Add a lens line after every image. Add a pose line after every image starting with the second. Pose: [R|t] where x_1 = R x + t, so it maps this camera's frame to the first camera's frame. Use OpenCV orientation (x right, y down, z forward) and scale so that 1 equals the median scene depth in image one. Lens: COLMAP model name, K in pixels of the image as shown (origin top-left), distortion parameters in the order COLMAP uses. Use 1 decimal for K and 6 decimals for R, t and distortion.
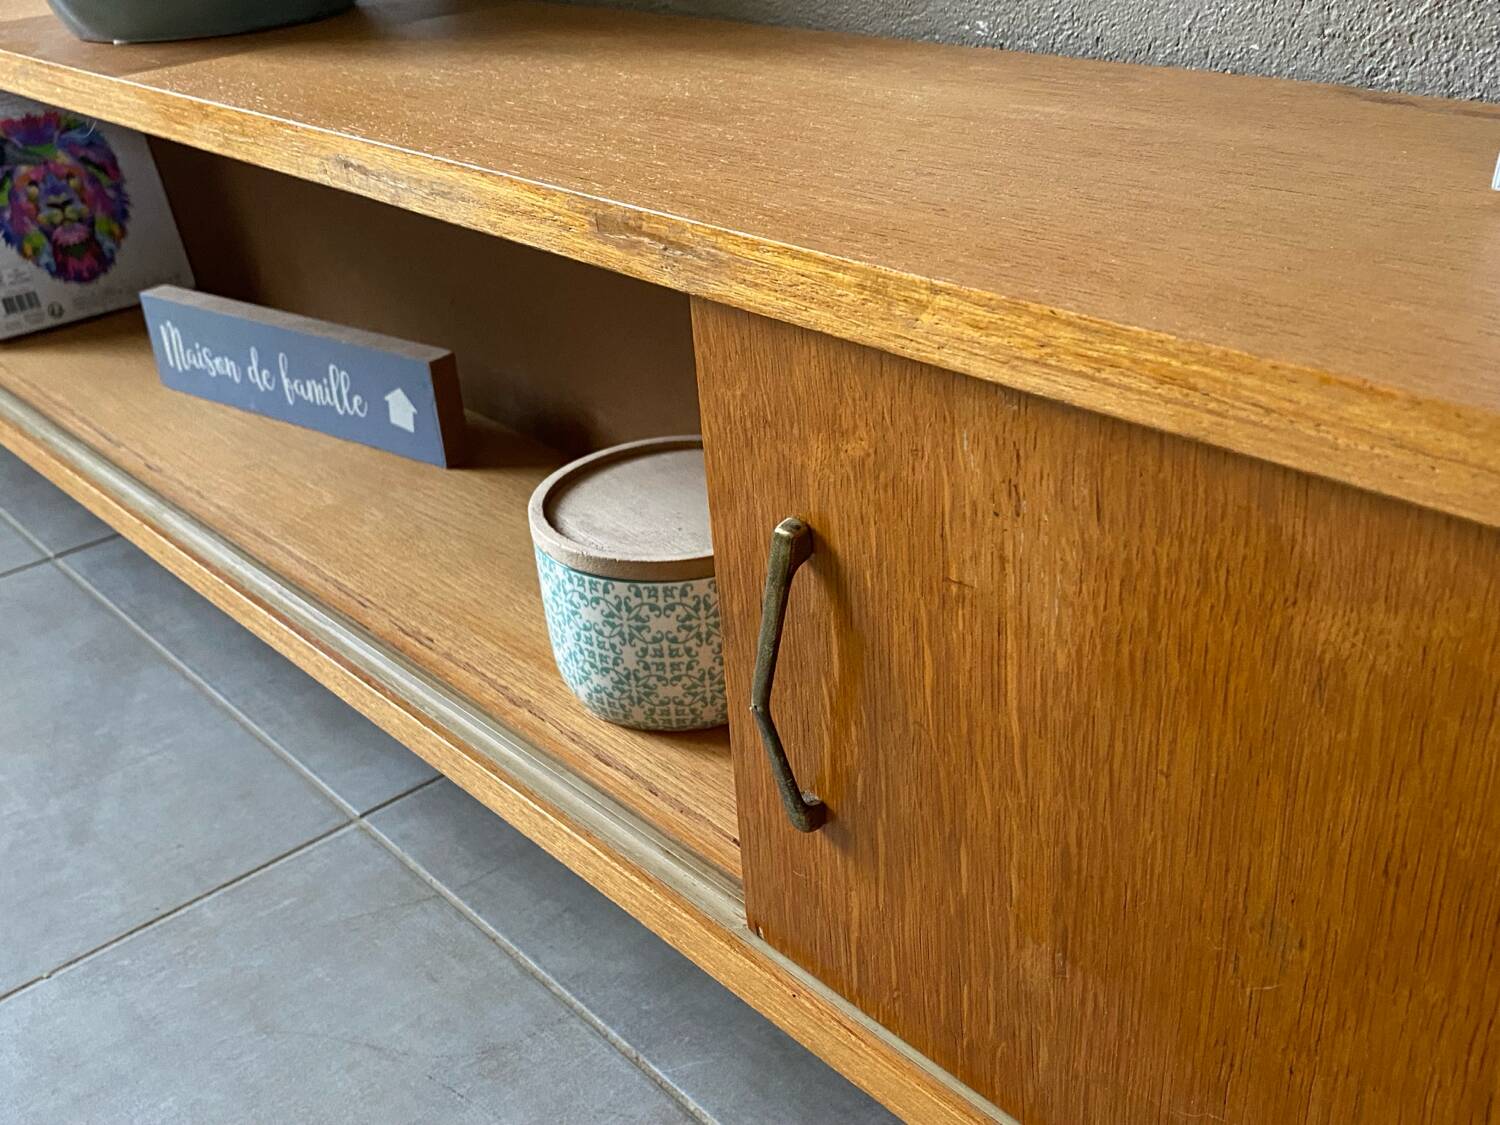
lens RADIAL K [[1523.9, 0, 747.9], [0, 1523.9, 567.2], [0, 0, 1]] dist [0.017616, 0.000000]
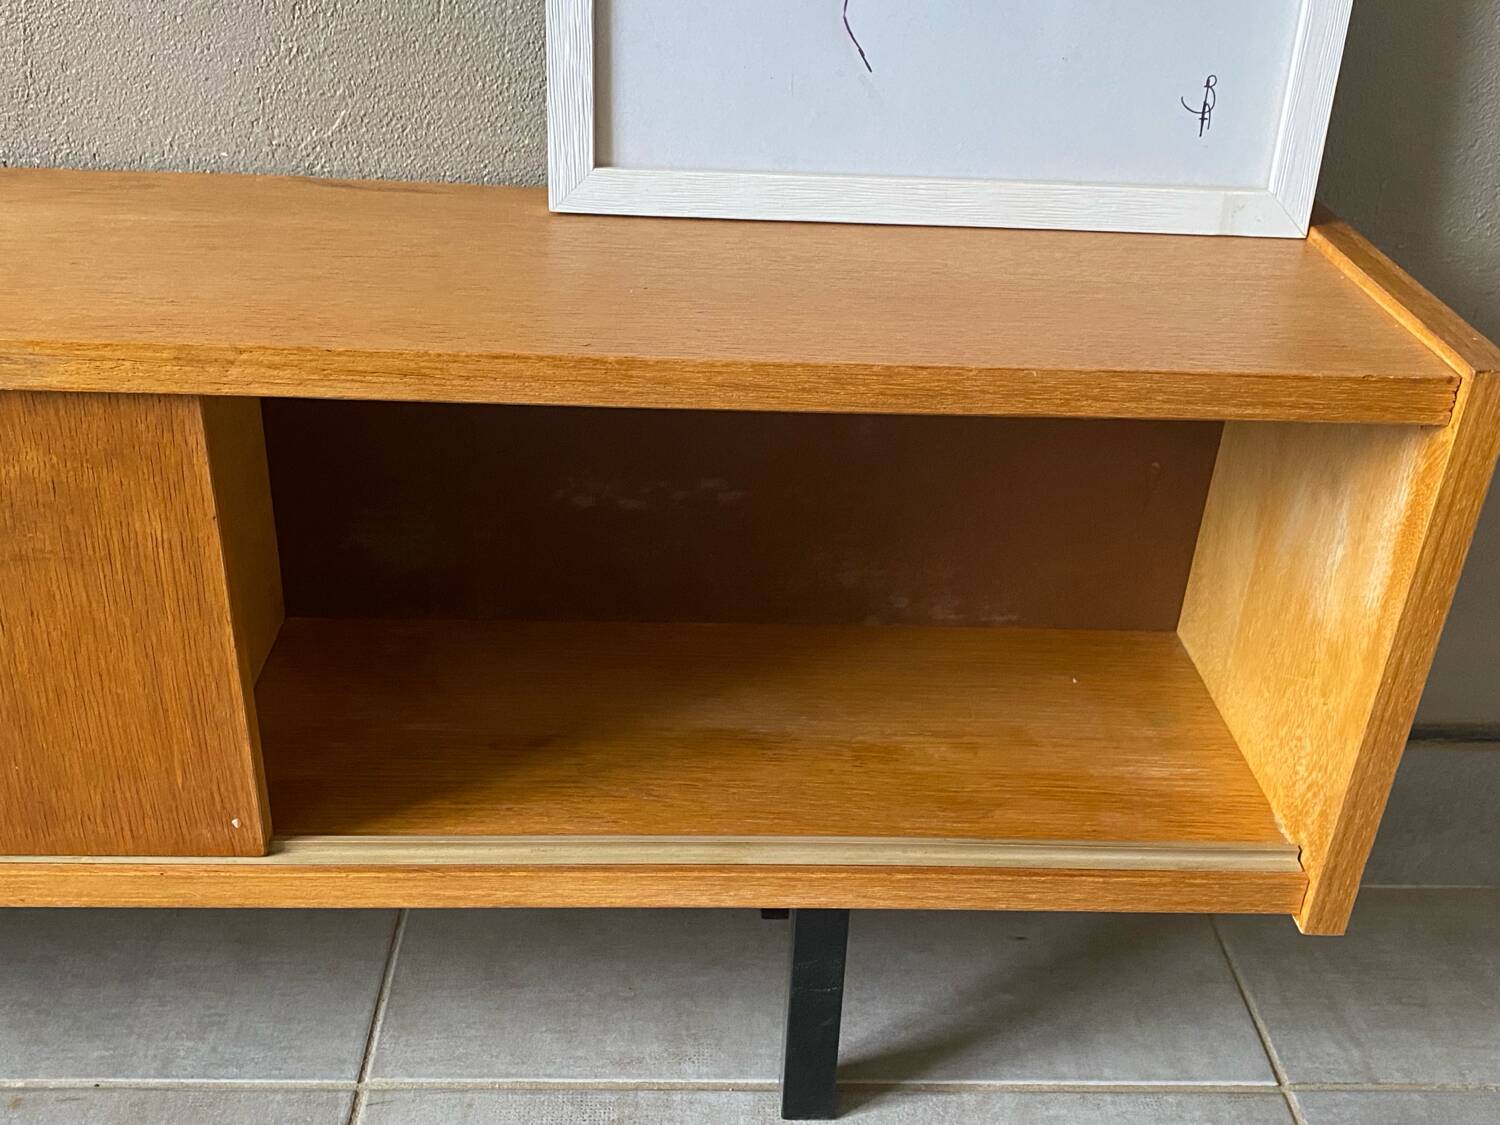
lens RADIAL K [[1523.9, 0, 748.8], [0, 1523.9, 566.8], [0, 0, 1]] dist [0.017616, 0.000000]
pose [[0.640624, -0.296670, 0.708228, -0.304158], [0.287146, 0.947986, 0.137367, -0.011788], [-0.712143, 0.115364, 0.692491, -0.202170]]
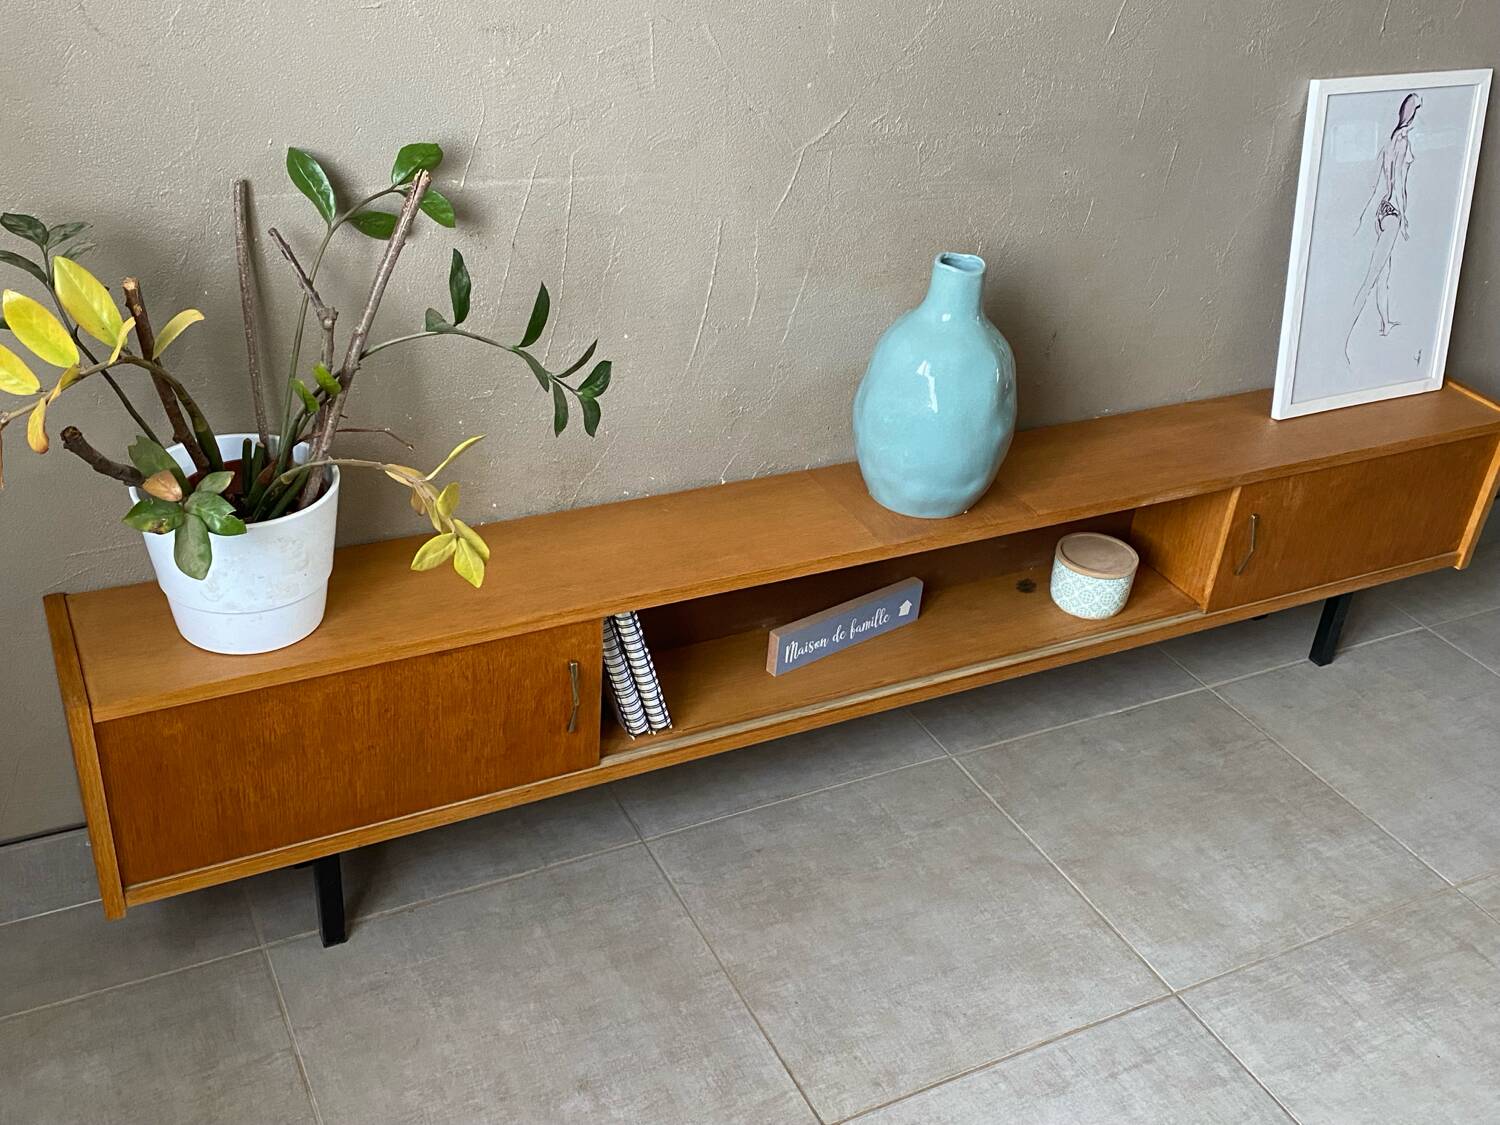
lens RADIAL K [[1515.5, 0, 758.6], [0, 1515.5, 567.1], [0, 0, 1]] dist [0.018175, 0.000000]
pose [[0.256567, -0.427580, 0.866804, -2.472159], [0.366924, 0.872775, 0.321918, -1.073093], [-0.894170, 0.235457, 0.380814, 0.270845]]
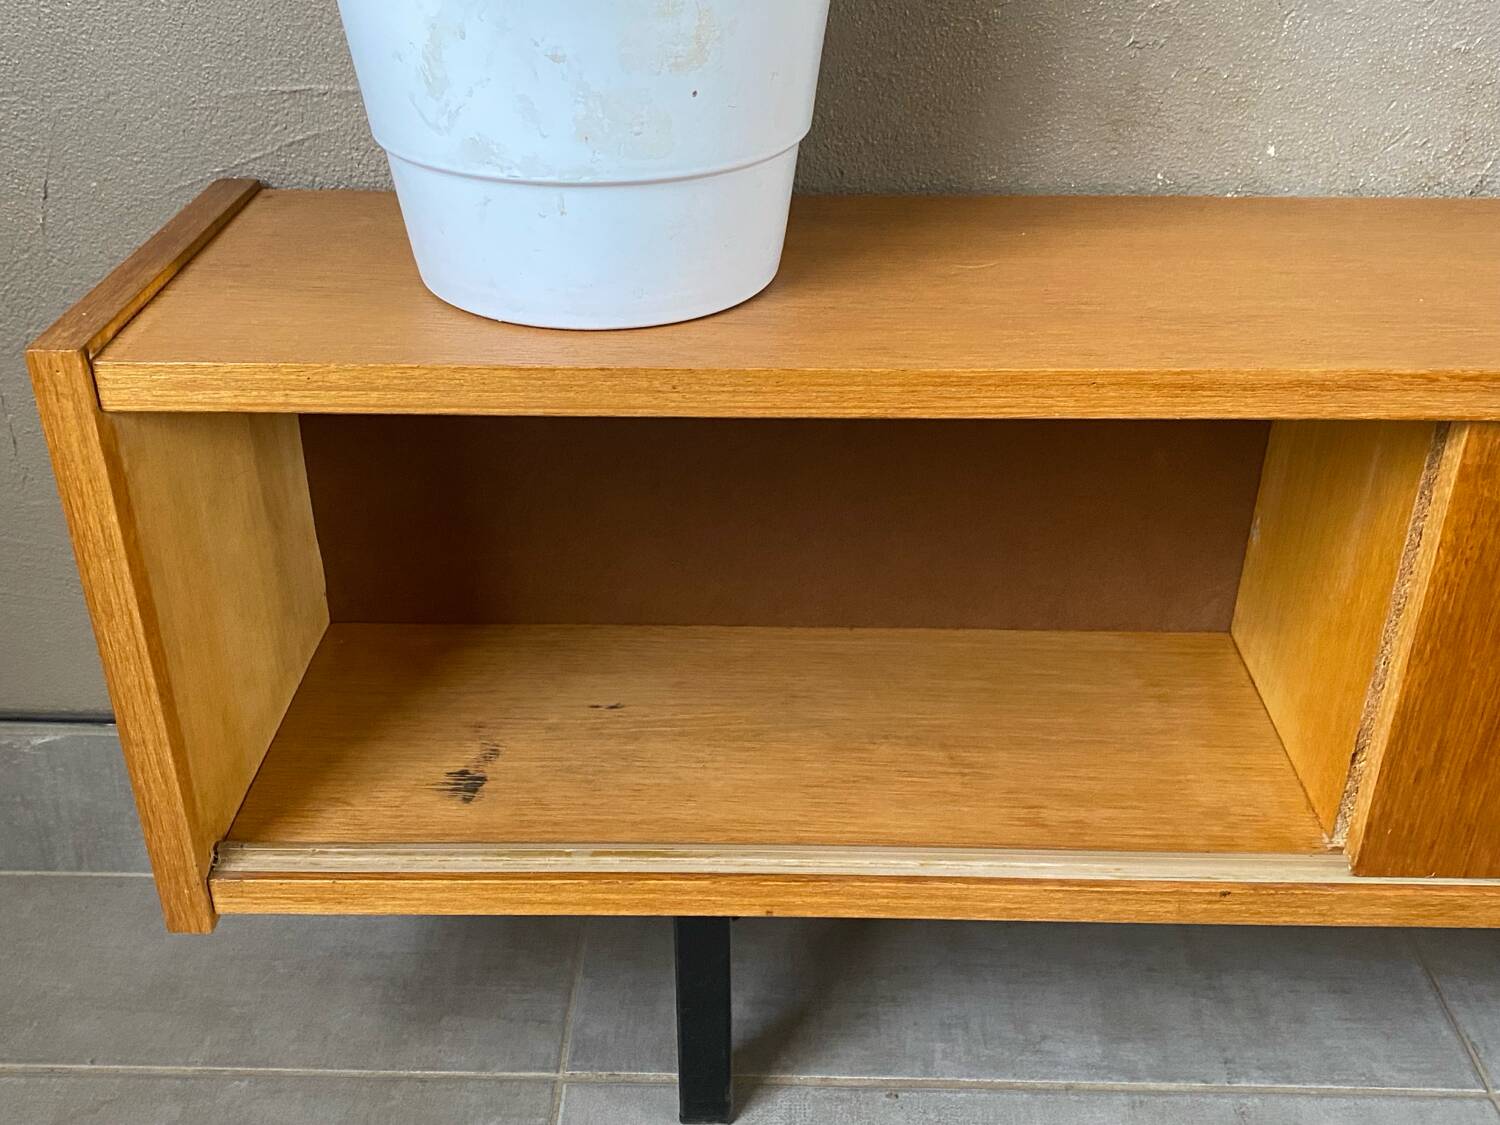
lens RADIAL K [[1523.9, 0, 754.3], [0, 1523.9, 550.3], [0, 0, 1]] dist [0.017616, 0.000000]
pose [[0.685495, -0.296949, 0.664769, -1.492069], [0.298406, 0.947425, 0.115501, -0.567486], [-0.664117, 0.119195, 0.738066, 0.996290]]
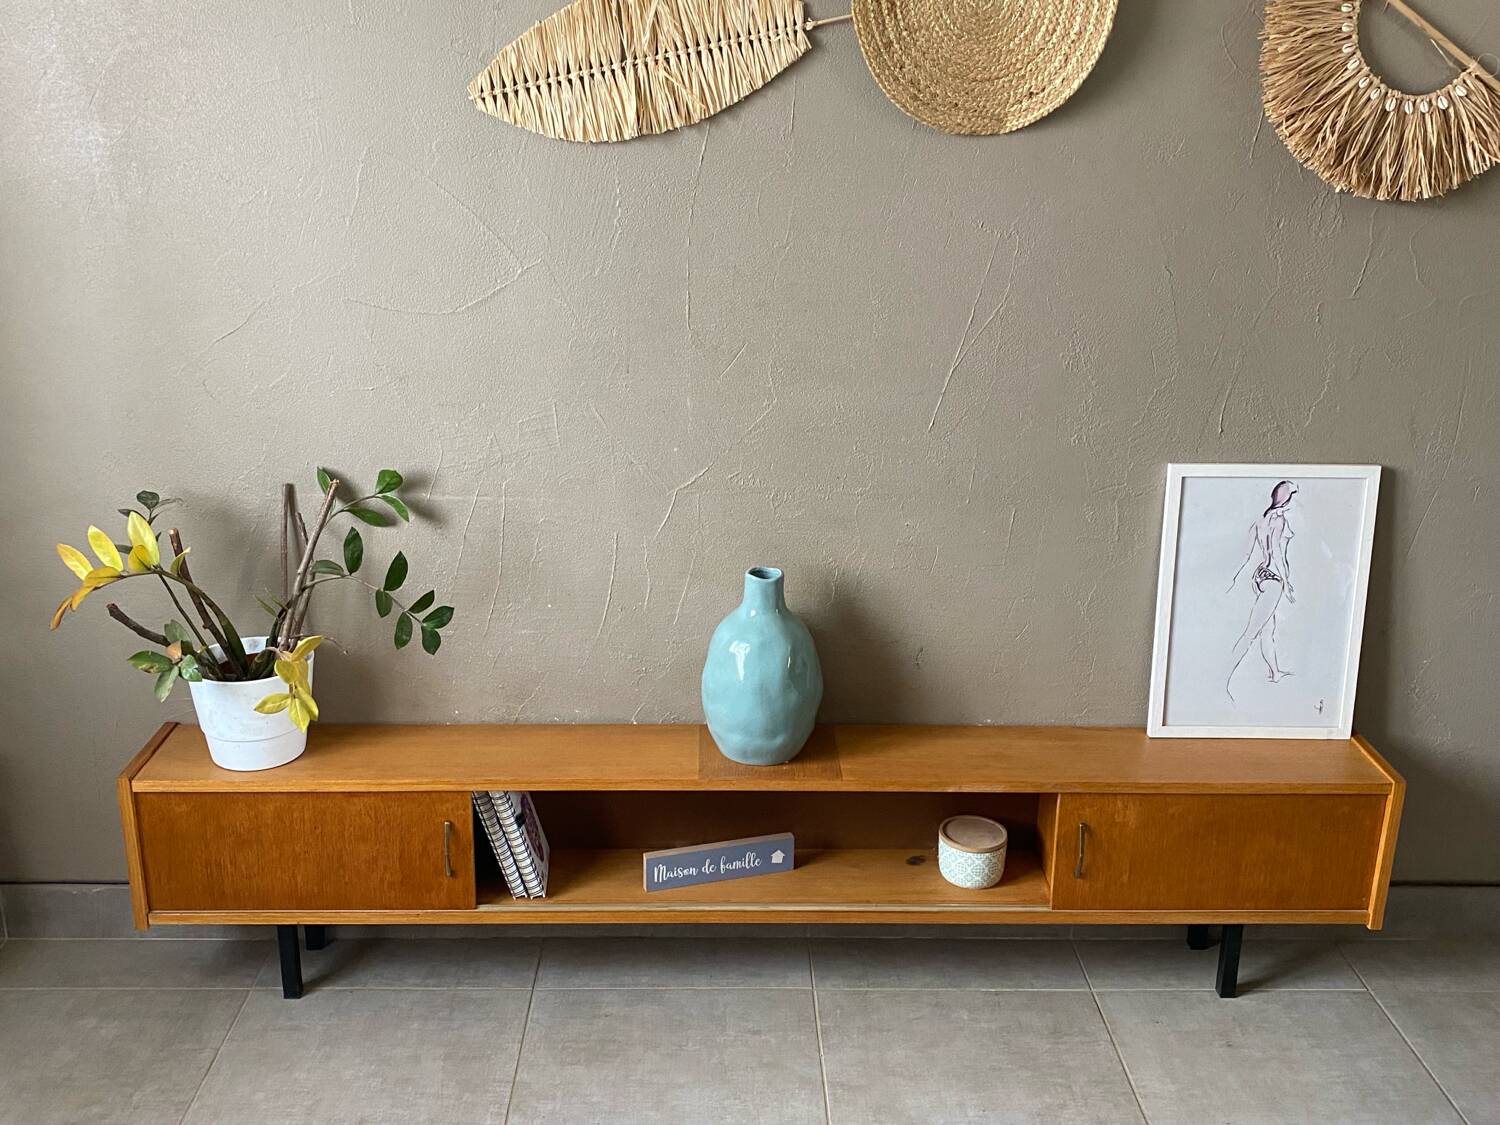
lens RADIAL K [[1423.7, 0, 743.3], [0, 1423.7, 546.5], [0, 0, 1]] dist [0.014620, 0.000000]
pose [[0.659052, -0.155623, 0.735821, -2.385446], [0.303853, 0.950053, -0.071220, -0.530067], [-0.687985, 0.270519, 0.673421, -1.086783]]
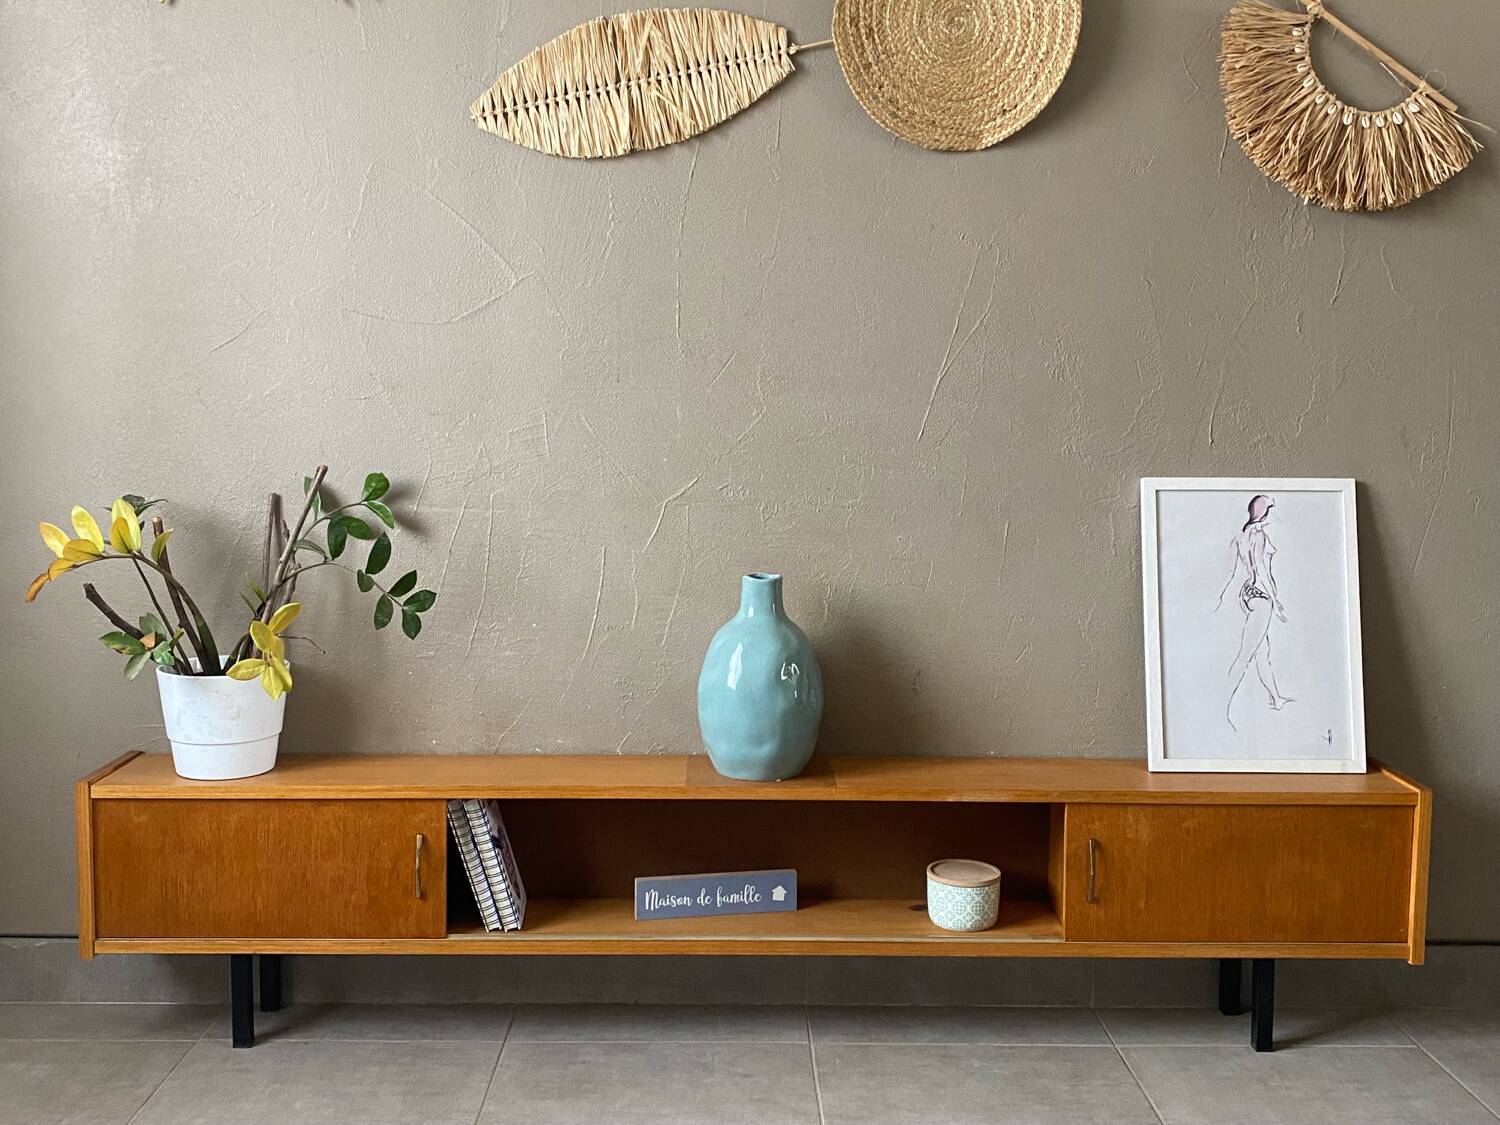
lens RADIAL K [[1515.5, 0, 742.4], [0, 1515.5, 542.3], [0, 0, 1]] dist [0.018175, 0.000000]
pose [[0.664115, 0.007138, 0.747597, -2.504645], [0.304816, 0.910485, -0.279471, 0.073972], [-0.682670, 0.413480, 0.602491, -0.990440]]
